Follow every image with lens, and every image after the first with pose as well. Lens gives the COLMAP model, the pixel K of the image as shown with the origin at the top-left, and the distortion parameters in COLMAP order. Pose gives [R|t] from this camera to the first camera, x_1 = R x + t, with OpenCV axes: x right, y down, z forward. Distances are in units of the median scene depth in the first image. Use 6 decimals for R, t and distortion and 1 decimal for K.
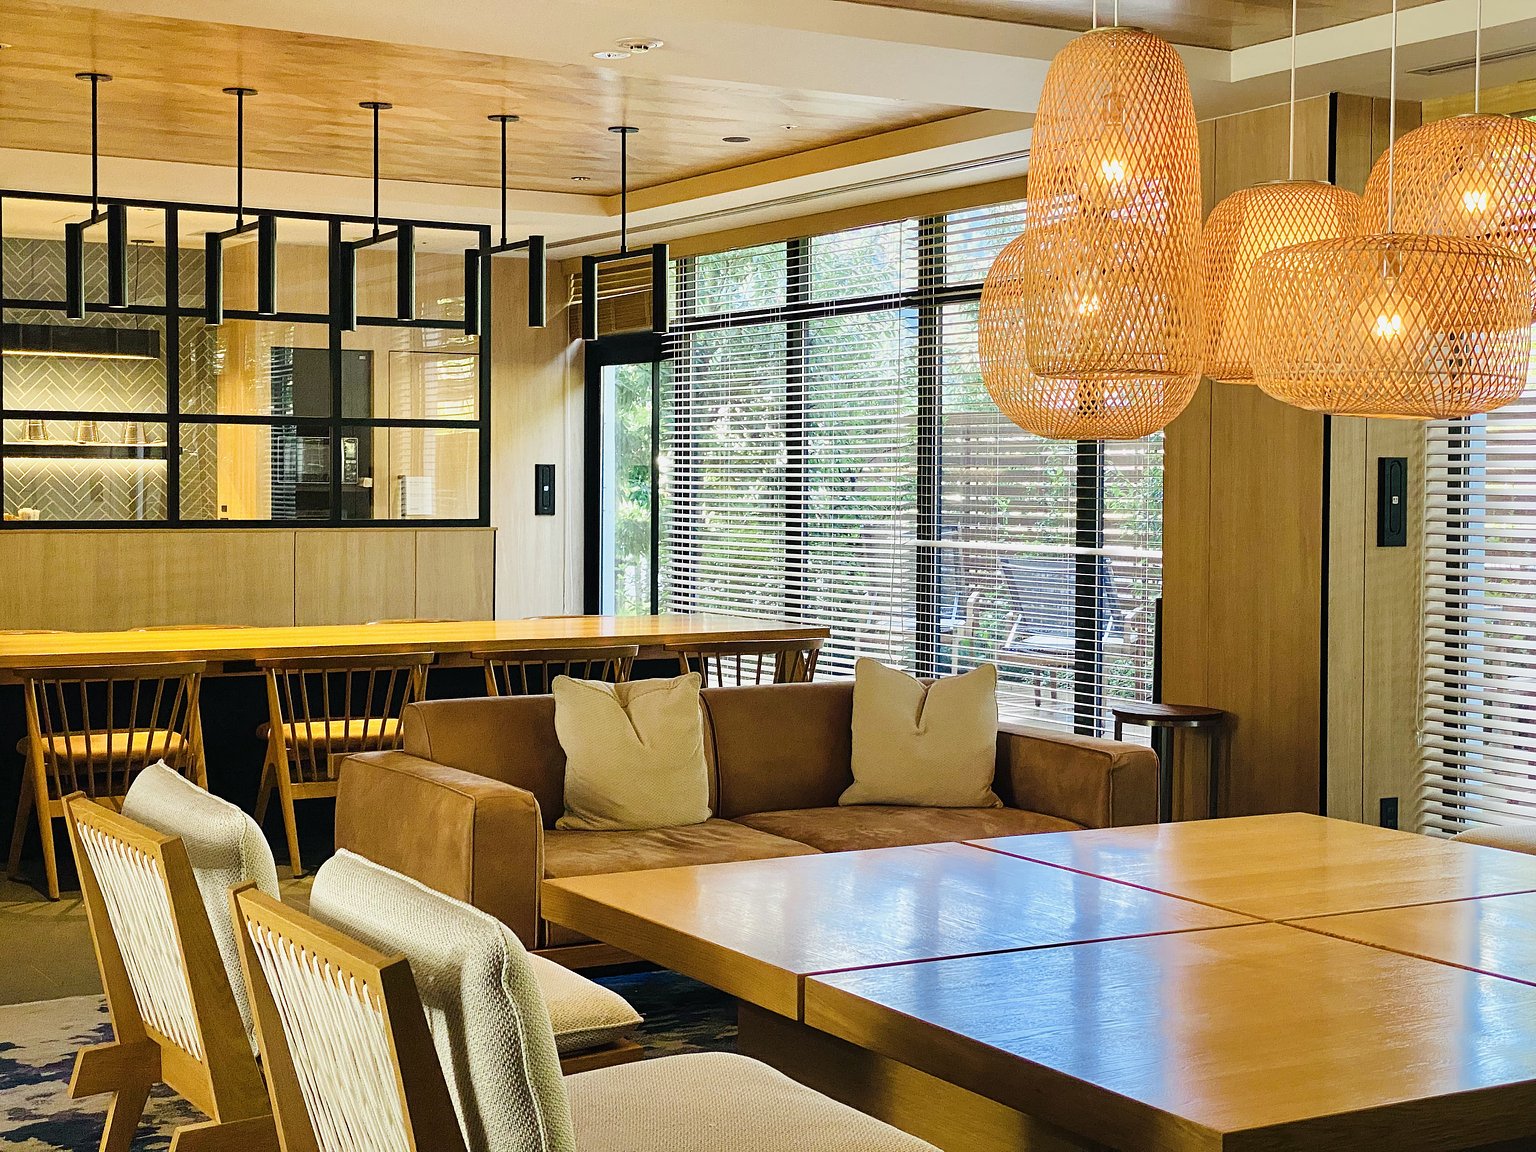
lens RADIAL K [[2335.1, 0, 768.0], [0, 2335.1, 576.0], [0, 0, 1]] dist [0.155910, -0.076846]
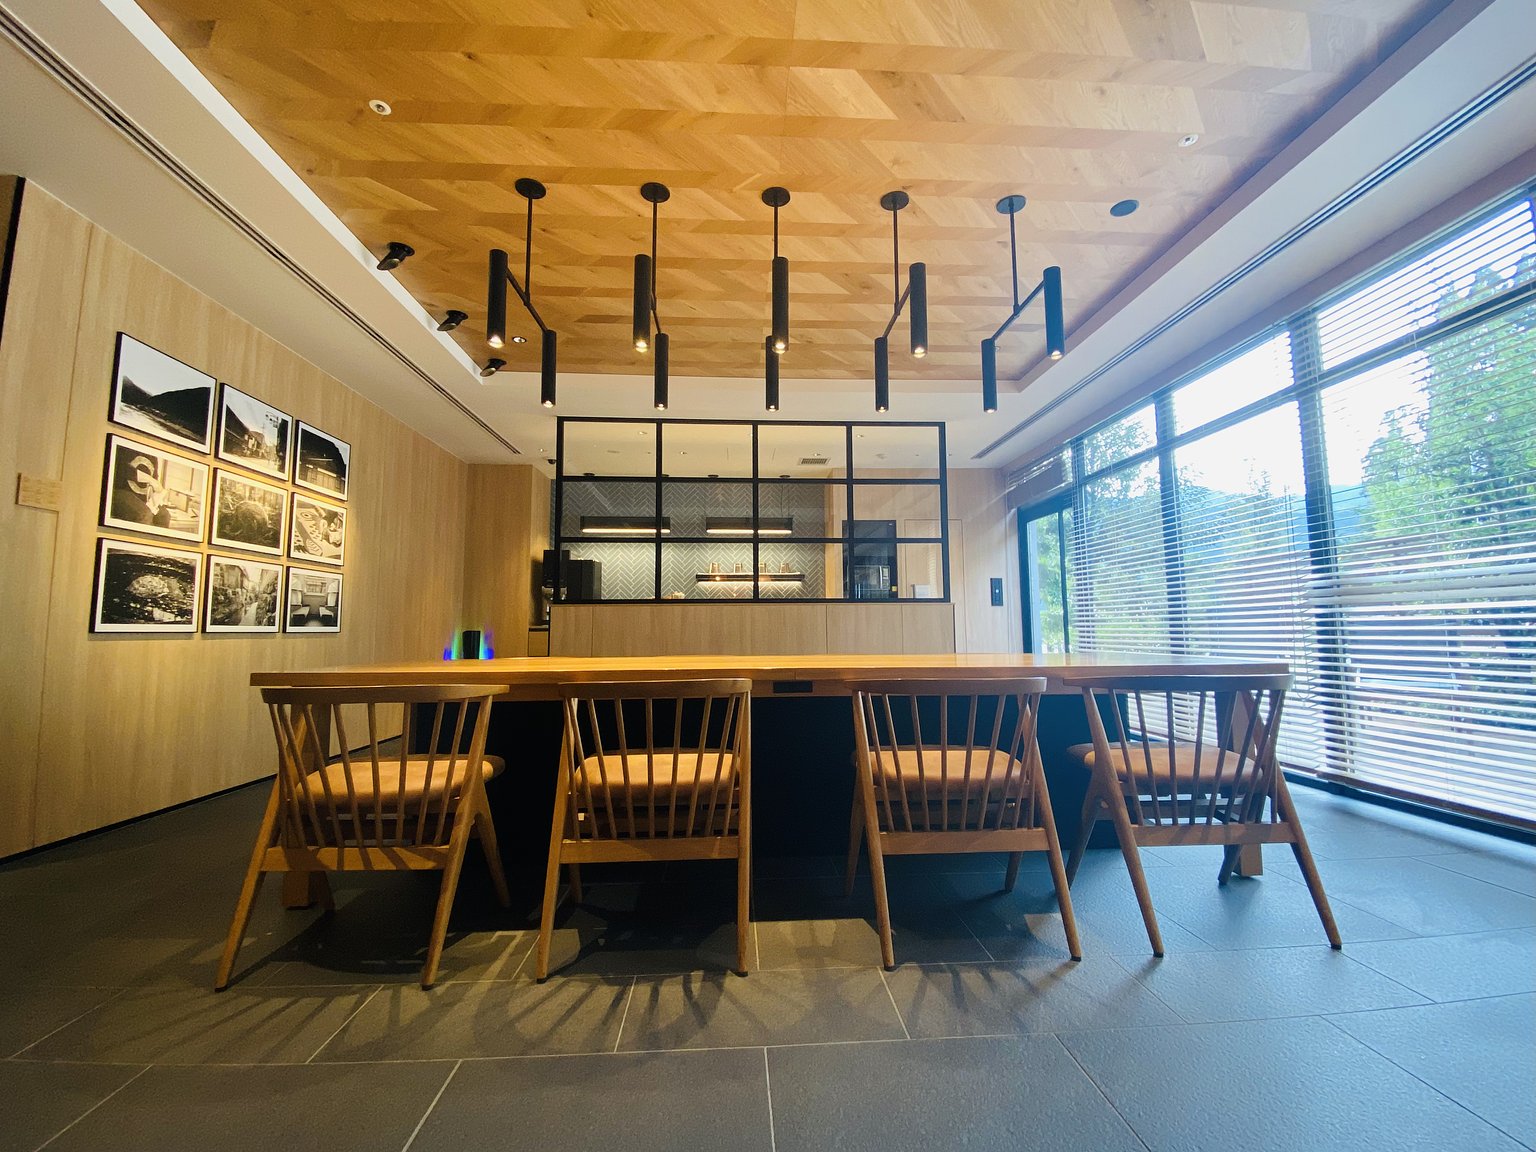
lens RADIAL K [[641.8, 0, 768.0], [0, 641.8, 576.0], [0, 0, 1]] dist [0.015871, 0.000012]
pose [[0.884750, -0.047228, -0.463667, -0.029538], [-0.011984, 0.992218, -0.123932, 0.022531], [0.465912, 0.115205, 0.877299, 0.708018]]
